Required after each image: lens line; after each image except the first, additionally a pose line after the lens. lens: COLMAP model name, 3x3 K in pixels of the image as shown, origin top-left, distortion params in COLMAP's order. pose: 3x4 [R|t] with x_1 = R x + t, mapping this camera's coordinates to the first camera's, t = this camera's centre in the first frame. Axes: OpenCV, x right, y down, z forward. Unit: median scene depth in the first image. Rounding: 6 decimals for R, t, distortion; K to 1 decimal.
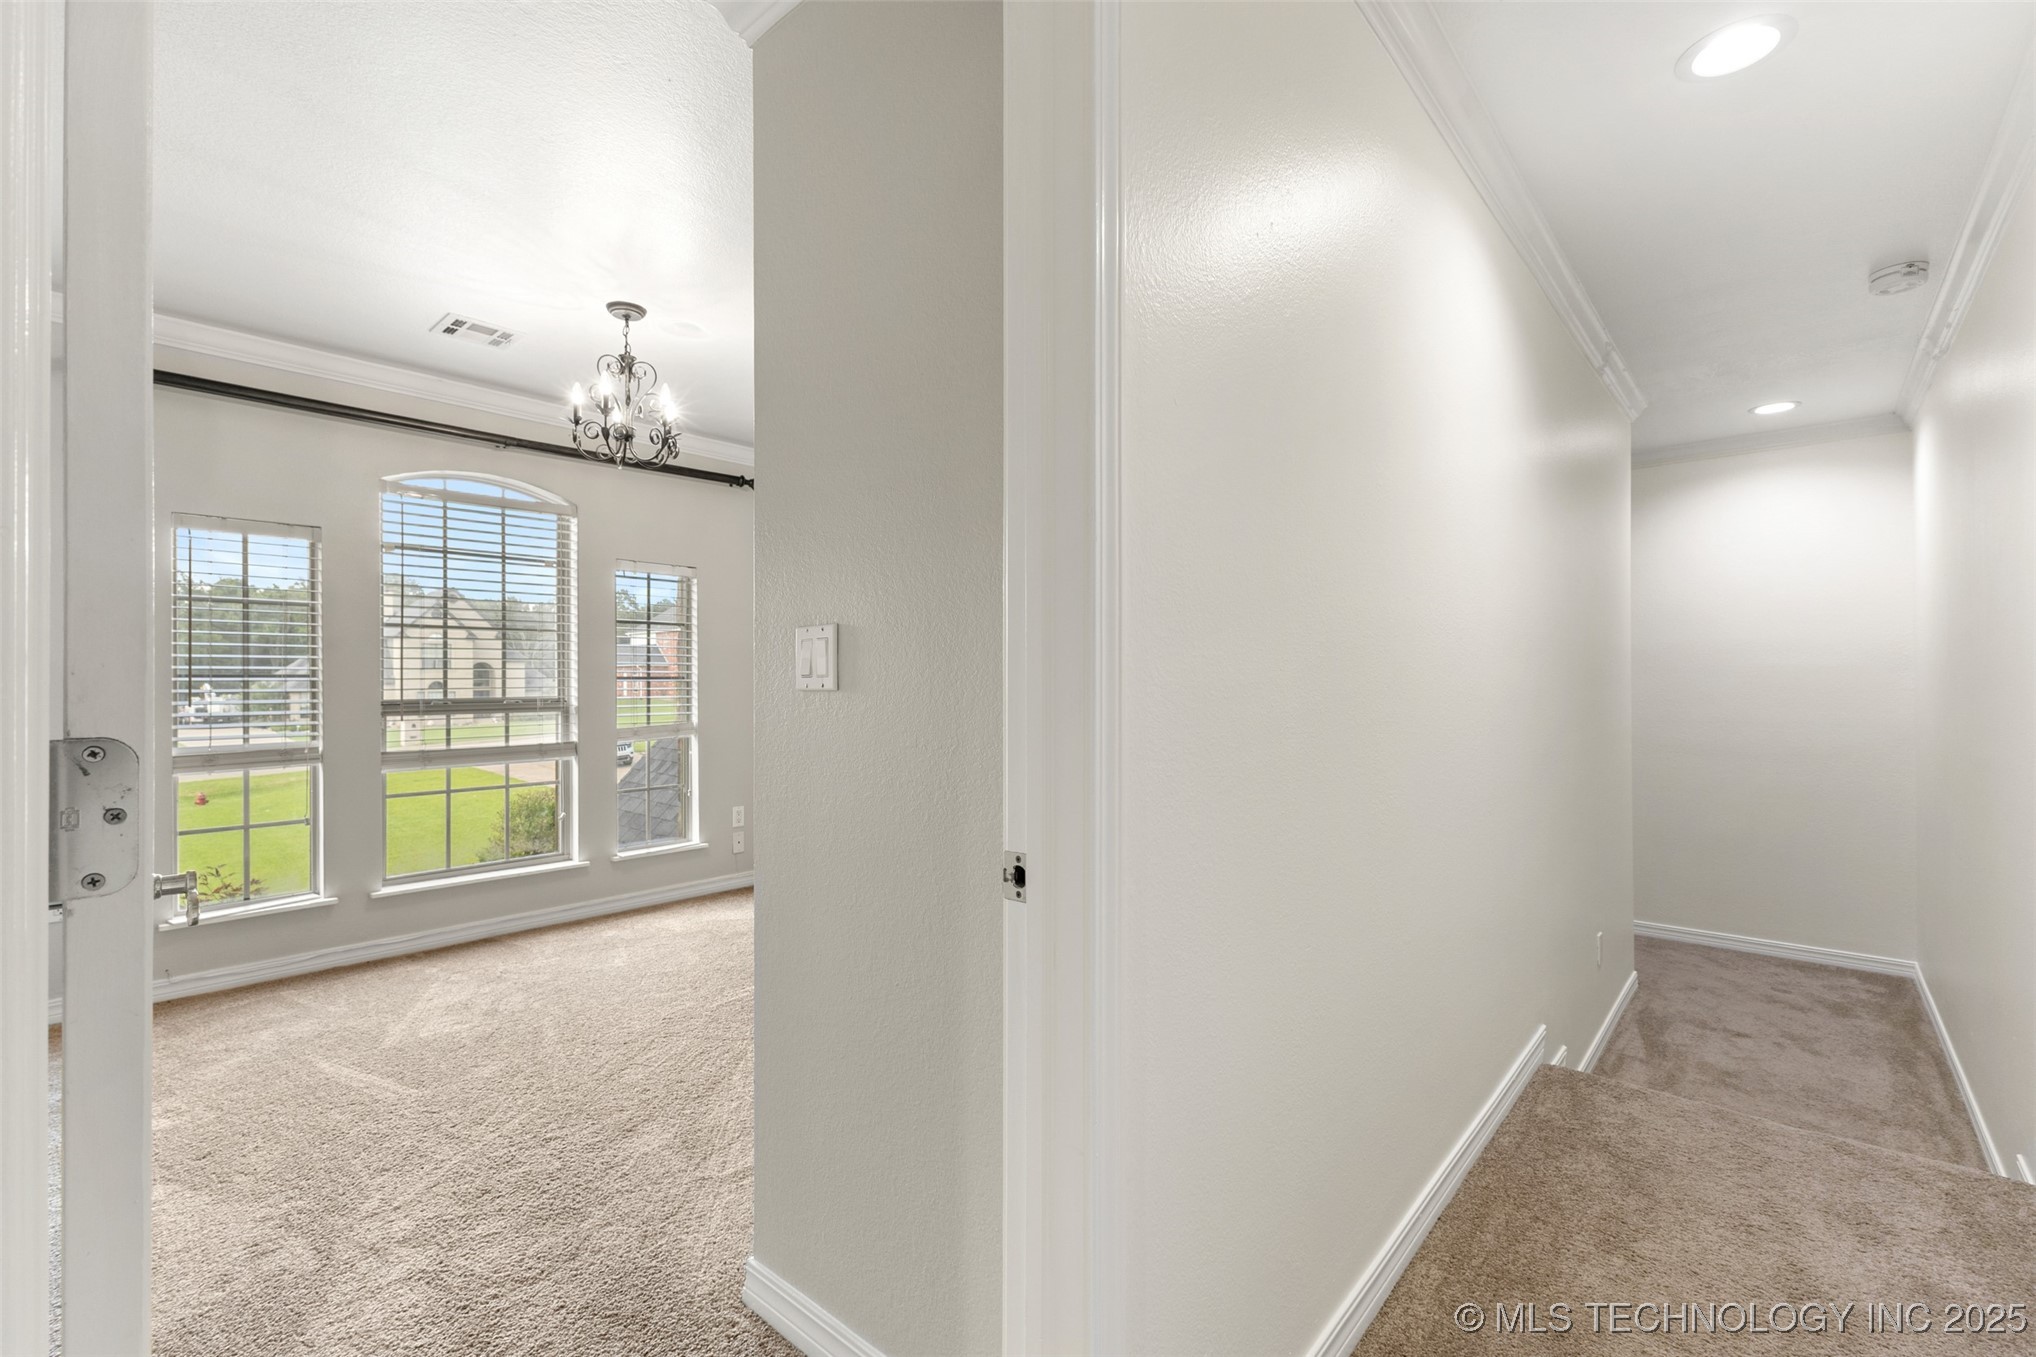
lens RADIAL K [[885.6, 0, 1027.2], [0, 885.6, 681.5], [0, 0, 1]] dist [0.002323, -0.000573]
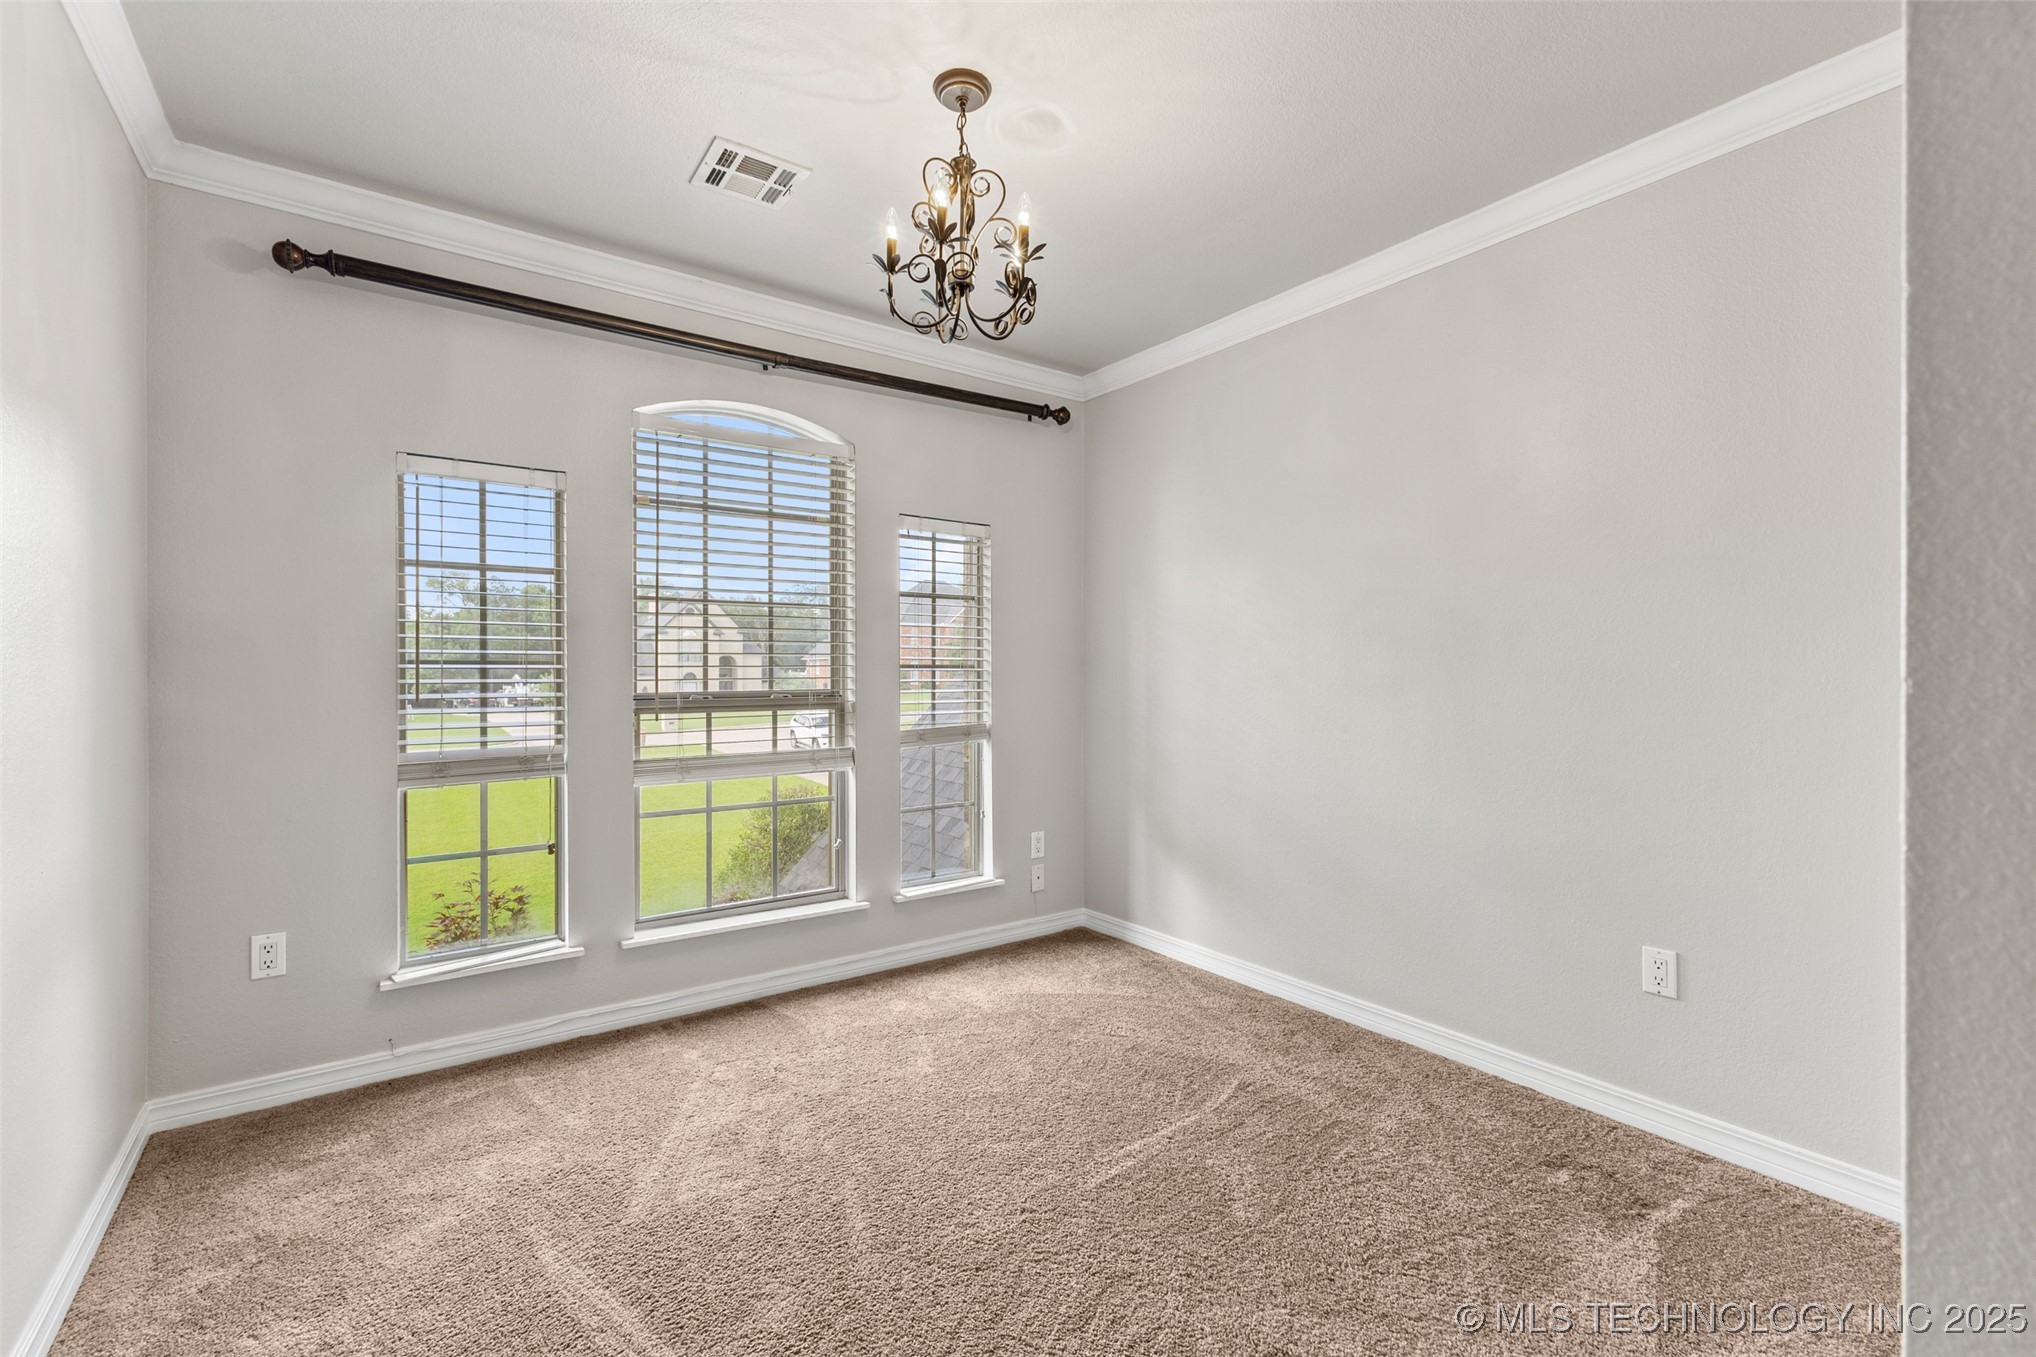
lens RADIAL K [[885.6, 0, 1012.5], [0, 885.6, 672.4], [0, 0, 1]] dist [0.002323, -0.000573]
pose [[0.971859, 0.000603, -0.235563, -0.210985], [-0.000784, 0.999999, -0.000675, 0.002360], [0.235562, 0.000841, 0.971859, 0.306492]]
